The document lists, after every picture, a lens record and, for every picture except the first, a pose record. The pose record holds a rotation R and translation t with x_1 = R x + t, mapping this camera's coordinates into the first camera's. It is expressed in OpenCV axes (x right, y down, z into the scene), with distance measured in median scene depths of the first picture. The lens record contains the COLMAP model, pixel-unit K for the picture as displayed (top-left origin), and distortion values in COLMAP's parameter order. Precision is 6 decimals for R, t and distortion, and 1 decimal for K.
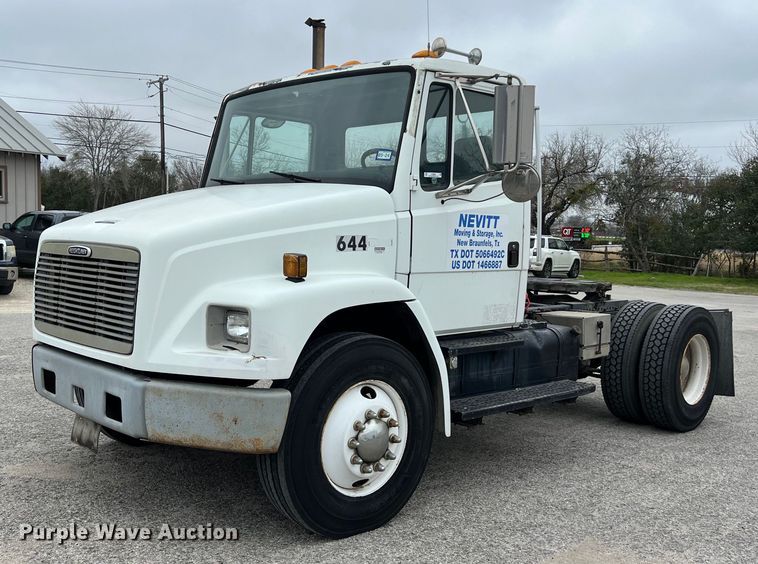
lens RADIAL K [[805.9, 0, 376.3], [0, 805.9, 296.4], [0, 0, 1]] dist [0.016504, 0.005838]
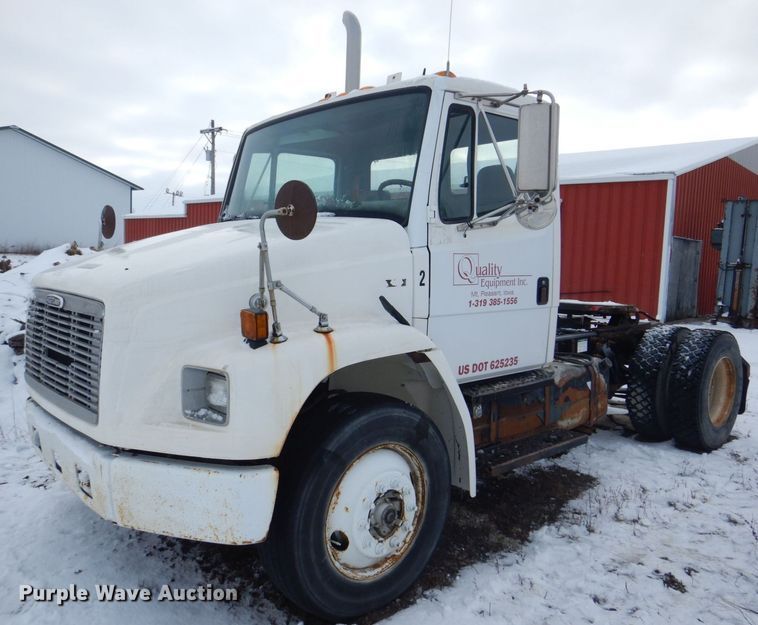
lens RADIAL K [[647.4, 0, 379.0], [0, 647.4, 312.5], [0, 0, 1]] dist [-0.034282, 0.001386]
pose [[0.998062, -0.010375, -0.061363, 0.030645], [0.011011, 0.999889, 0.010033, -0.042074], [0.061252, -0.010689, 0.998065, 0.280223]]
